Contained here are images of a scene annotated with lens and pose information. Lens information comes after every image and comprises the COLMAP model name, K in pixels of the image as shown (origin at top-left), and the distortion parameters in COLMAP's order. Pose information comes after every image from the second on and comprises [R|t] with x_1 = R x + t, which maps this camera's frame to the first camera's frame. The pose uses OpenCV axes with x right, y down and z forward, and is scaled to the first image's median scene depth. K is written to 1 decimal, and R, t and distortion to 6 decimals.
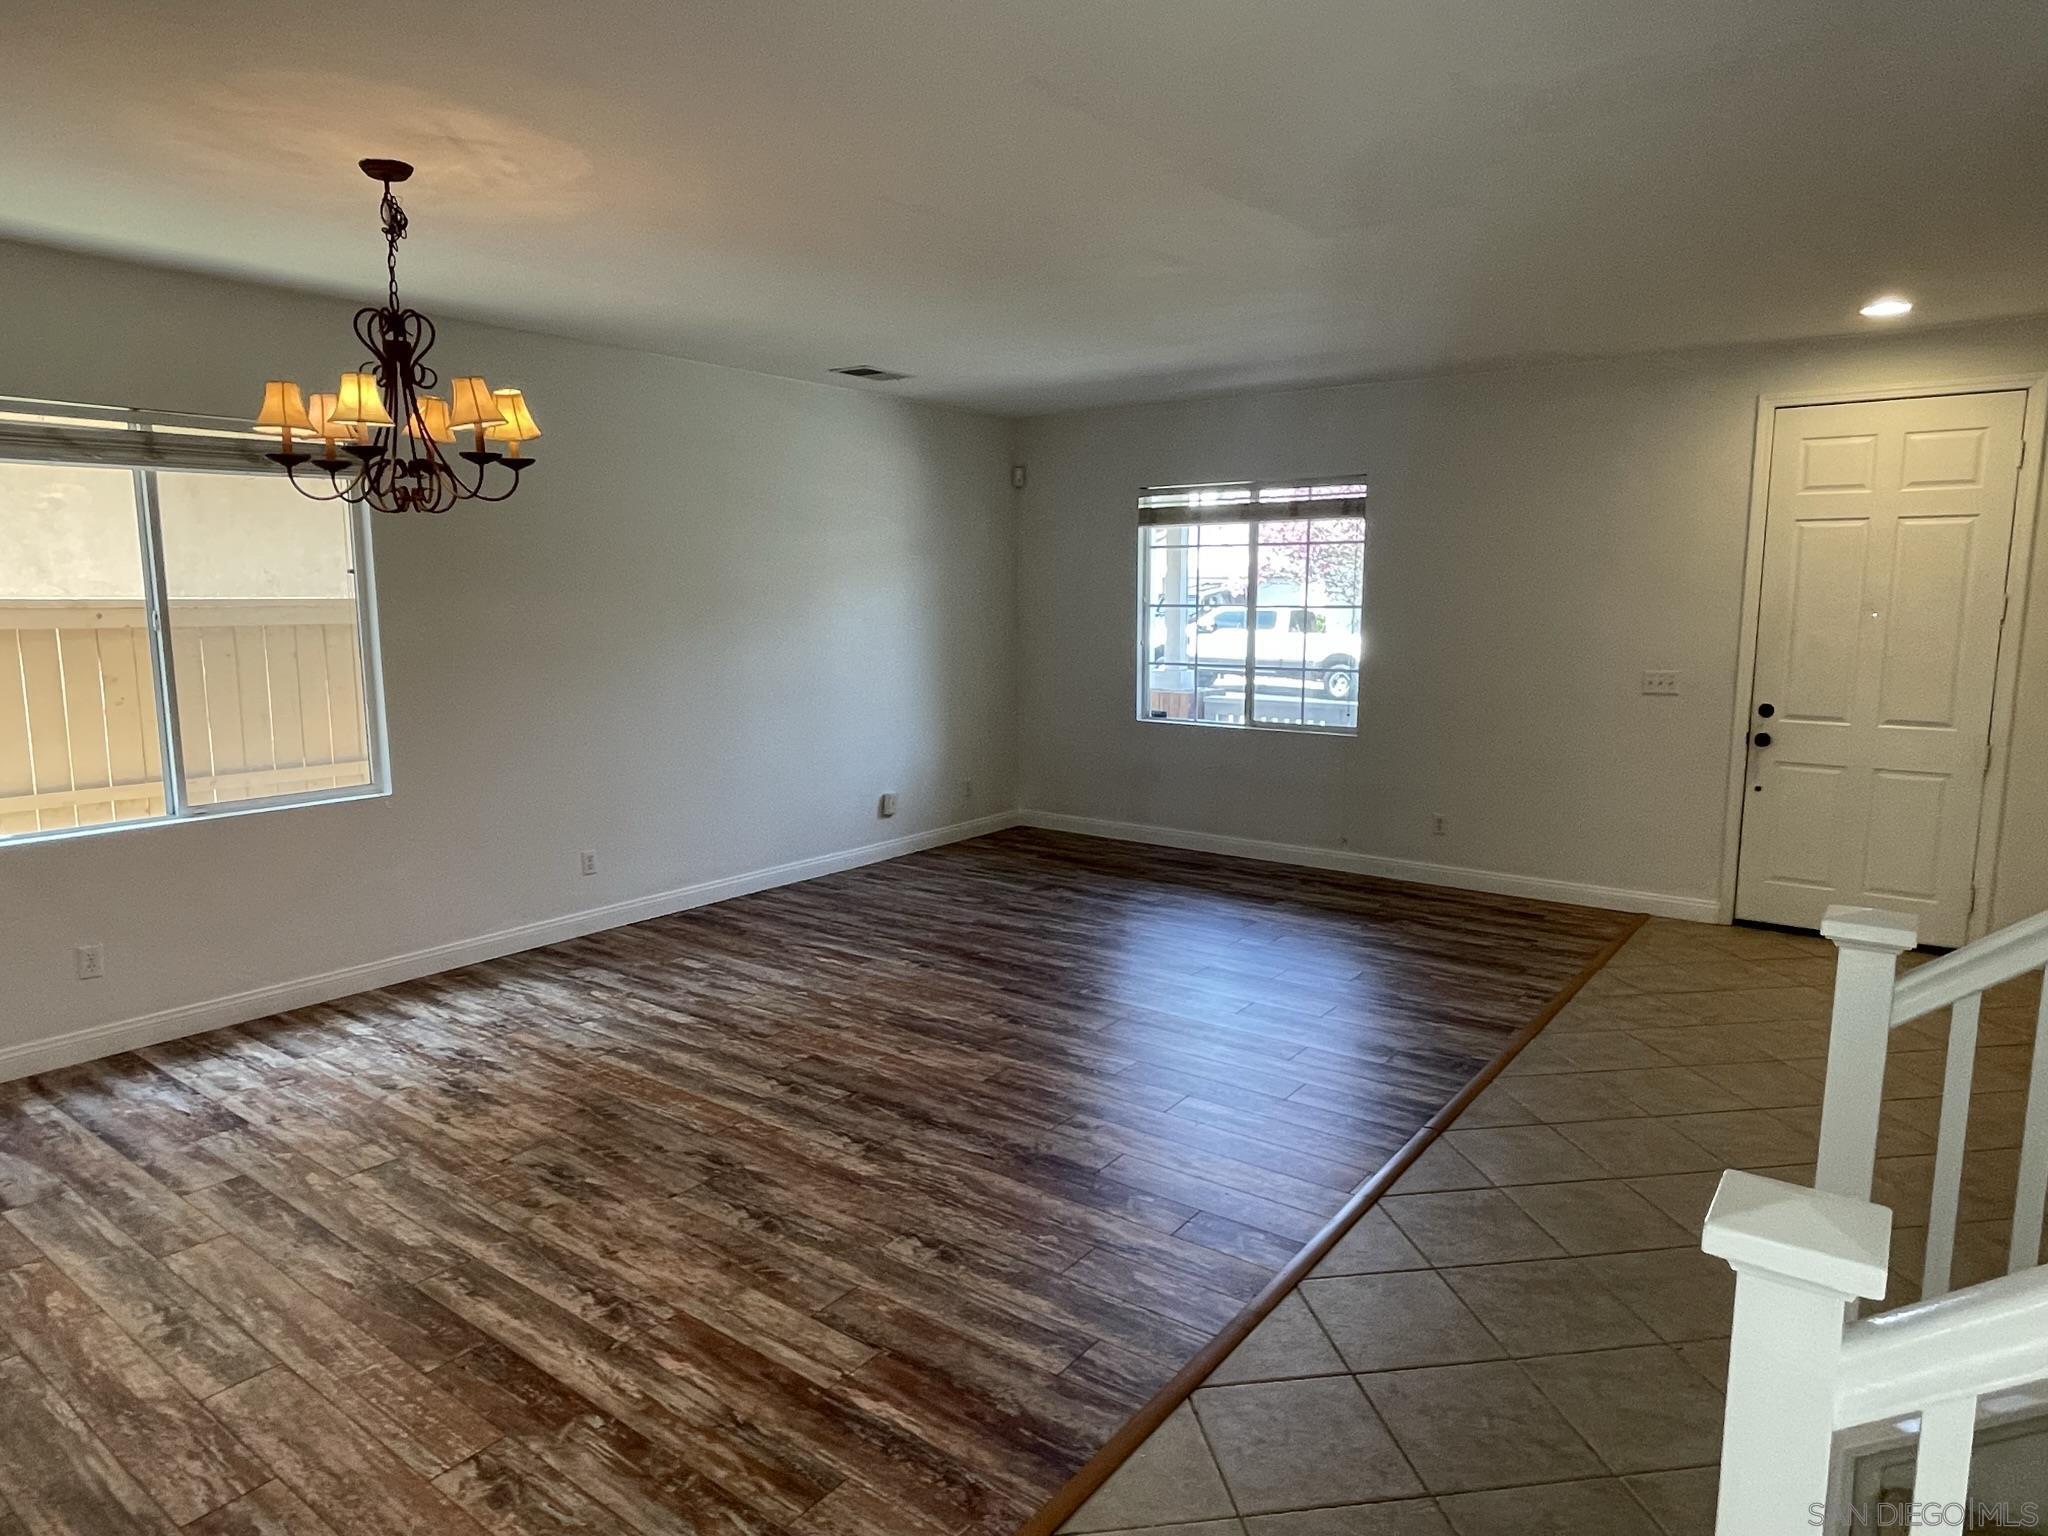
lens RADIAL K [[1224.4, 0, 1036.4], [0, 1224.4, 759.7], [0, 0, 1]] dist [-0.007020, -0.002465]
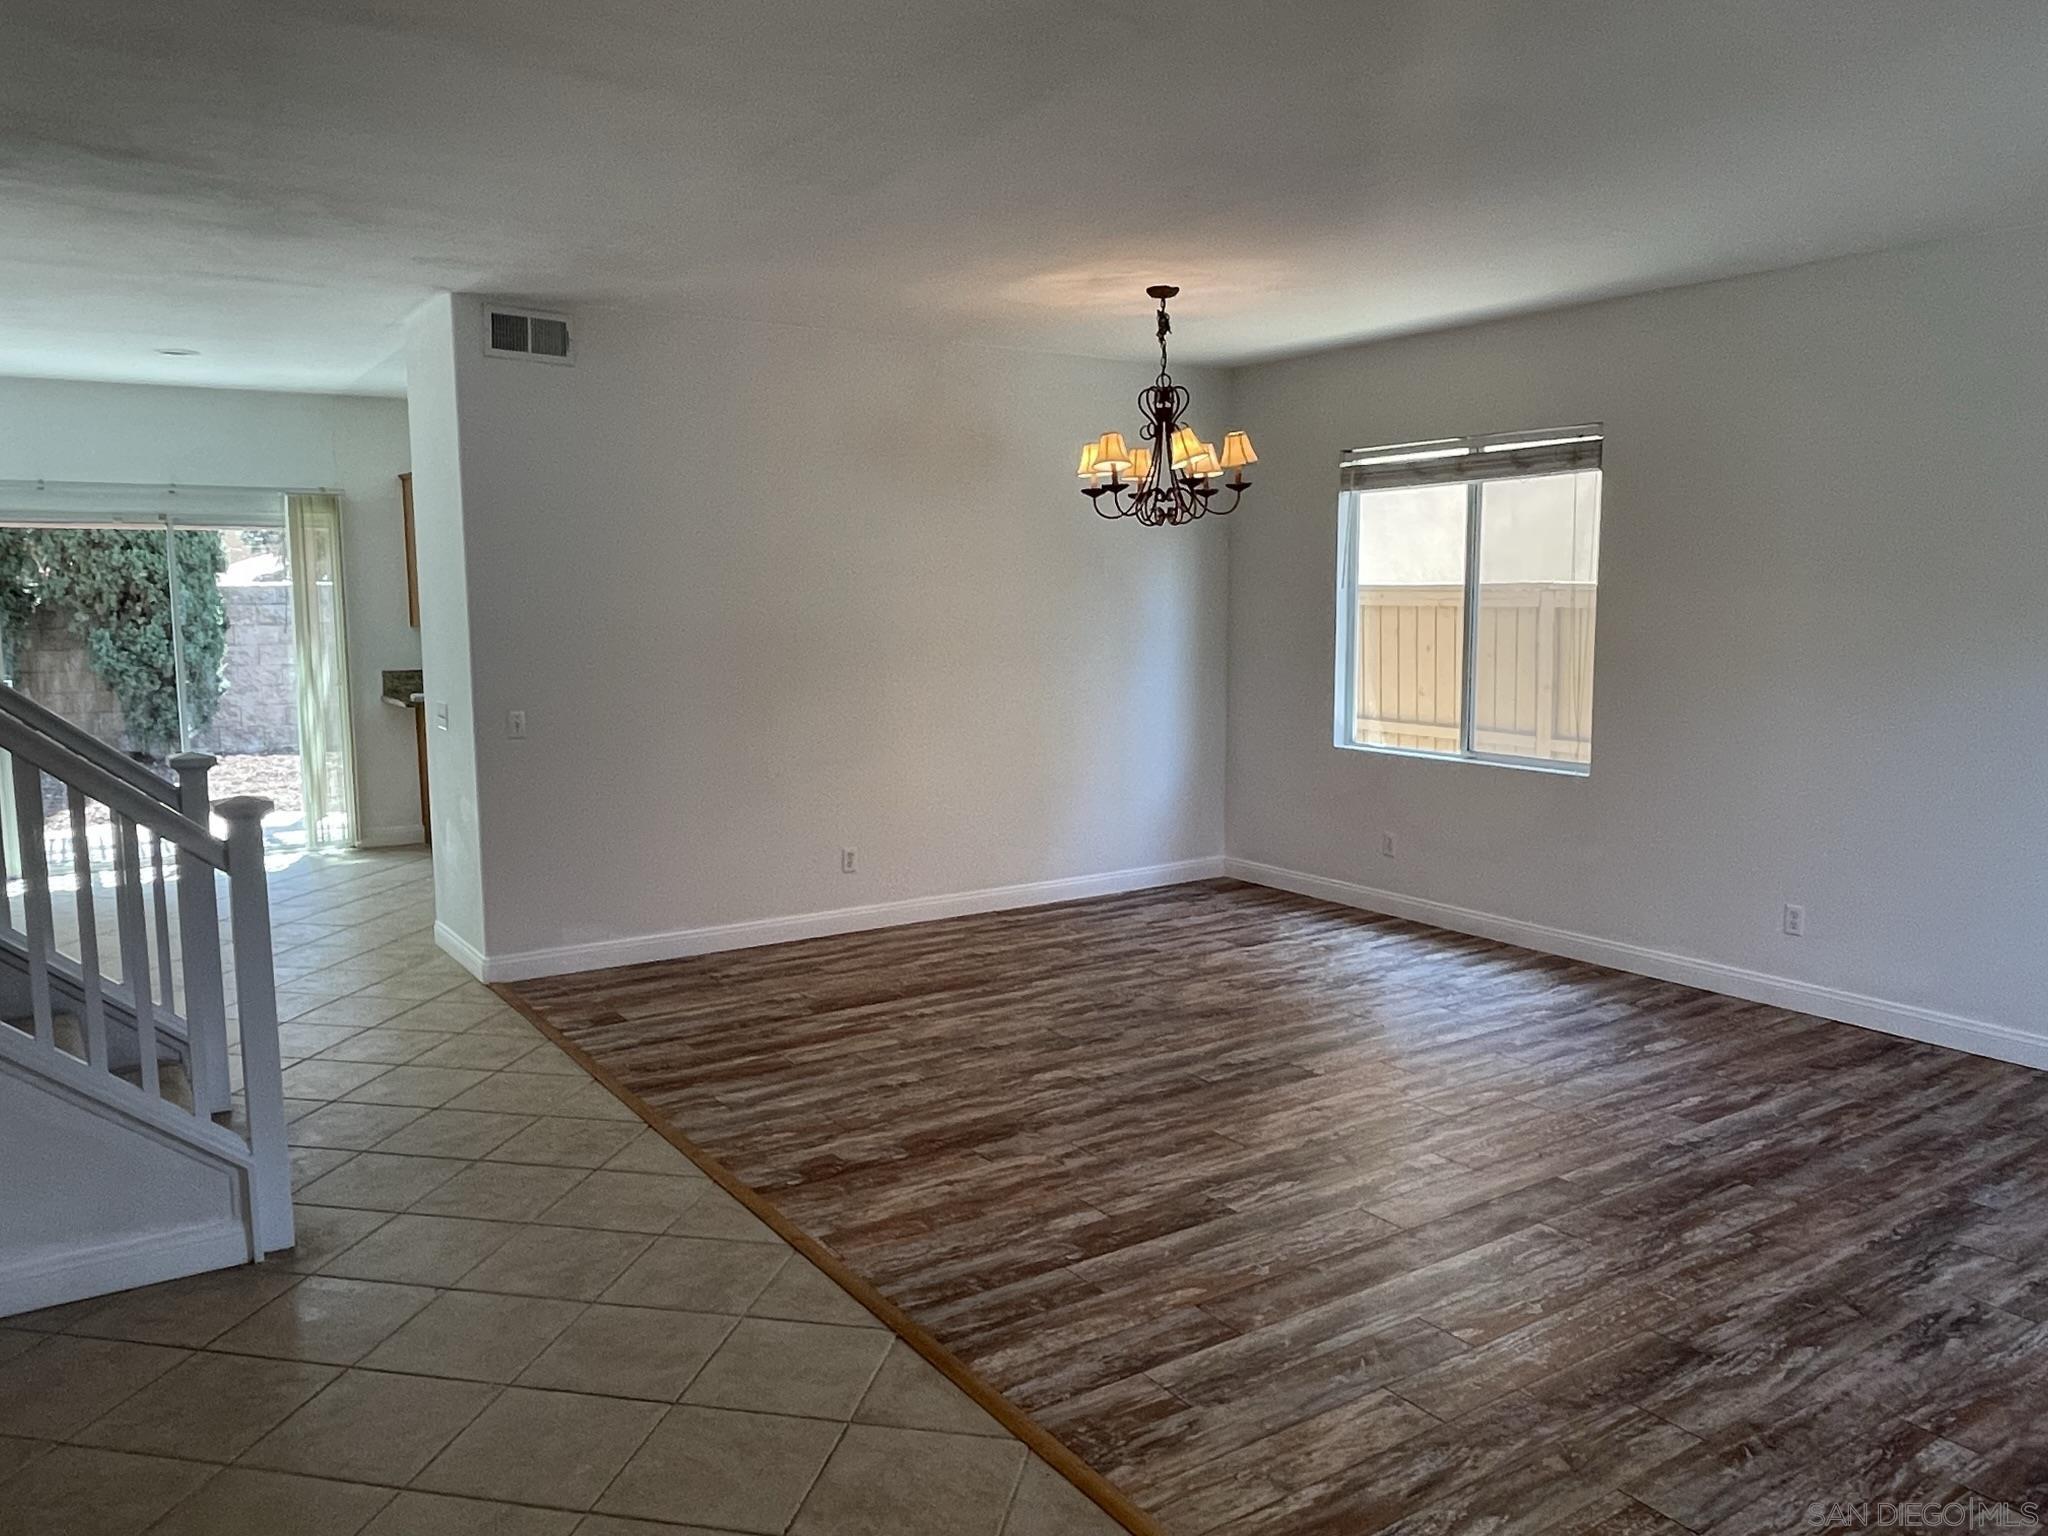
lens RADIAL K [[1496.9, 0, 1032.3], [0, 1496.9, 767.3], [0, 0, 1]] dist [0.003953, -0.017837]
pose [[-0.319034, 0.123002, -0.939727, 0.953014], [-0.127602, 0.976939, 0.171193, -0.160148], [0.939114, 0.174528, -0.295982, 1.107859]]
